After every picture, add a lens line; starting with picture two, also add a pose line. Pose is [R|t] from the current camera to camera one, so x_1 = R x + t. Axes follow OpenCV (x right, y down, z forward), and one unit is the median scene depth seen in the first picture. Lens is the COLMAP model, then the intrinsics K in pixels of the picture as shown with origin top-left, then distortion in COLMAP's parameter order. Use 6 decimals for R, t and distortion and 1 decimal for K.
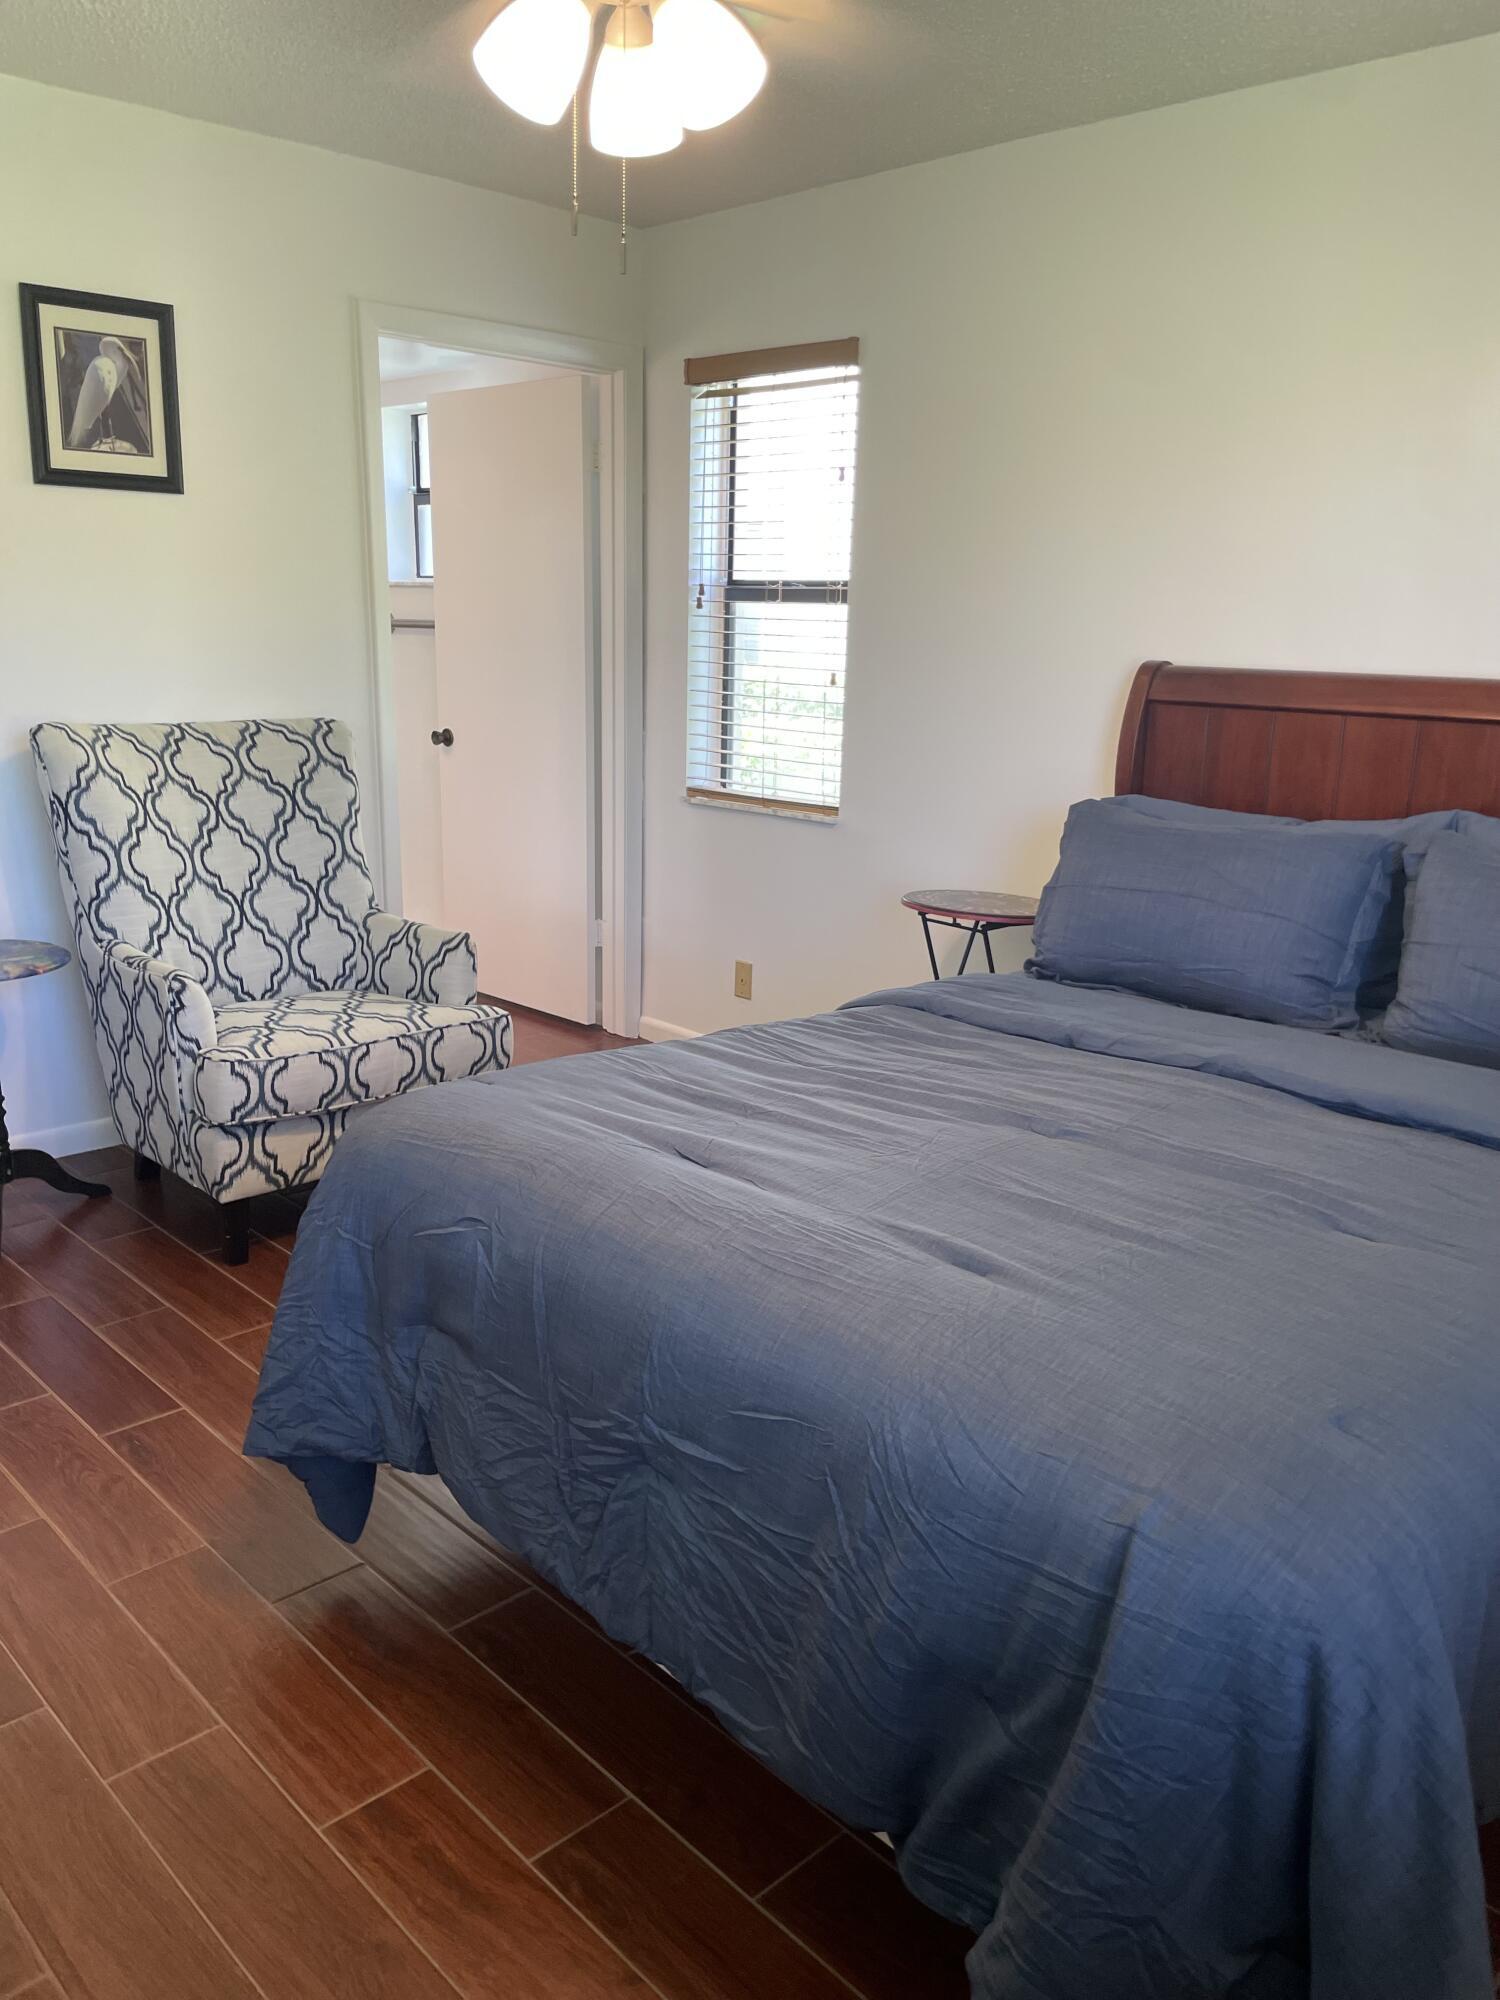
lens RADIAL K [[1493.7, 0, 750.0], [0, 1493.7, 1000.0], [0, 0, 1]] dist [0.063720, -0.102909]
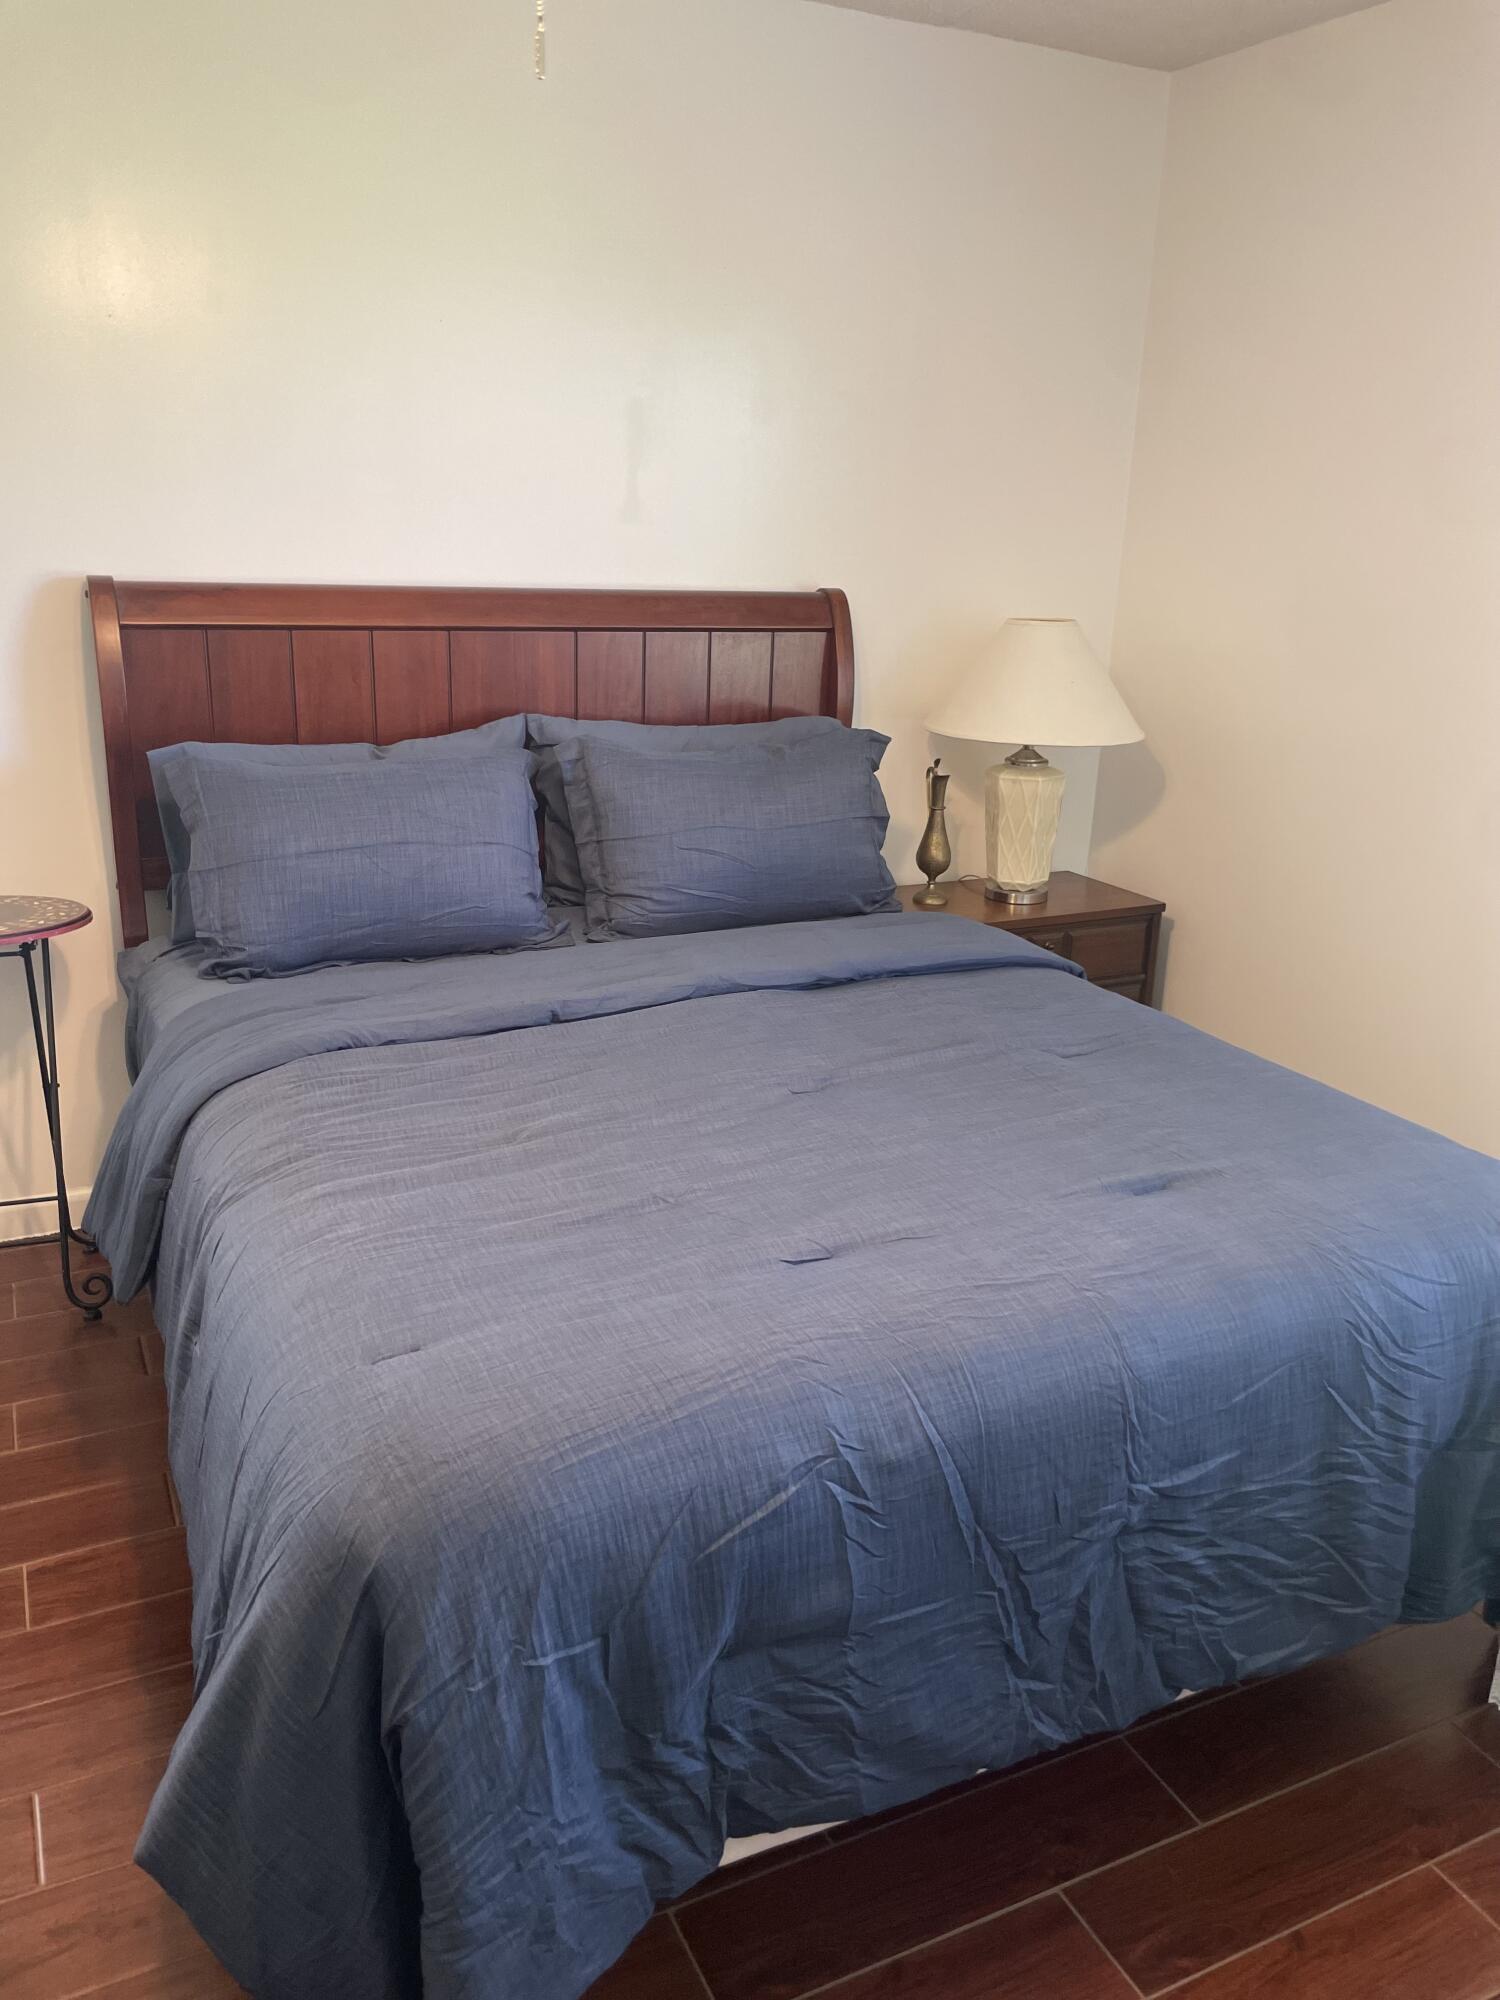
lens RADIAL K [[1493.7, 0, 750.0], [0, 1493.7, 1000.0], [0, 0, 1]] dist [0.063720, -0.102909]
pose [[0.318922, -0.302666, 0.898155, -0.559576], [0.213274, 0.946253, 0.243144, -0.176376], [-0.923473, 0.114009, 0.366332, 0.537112]]
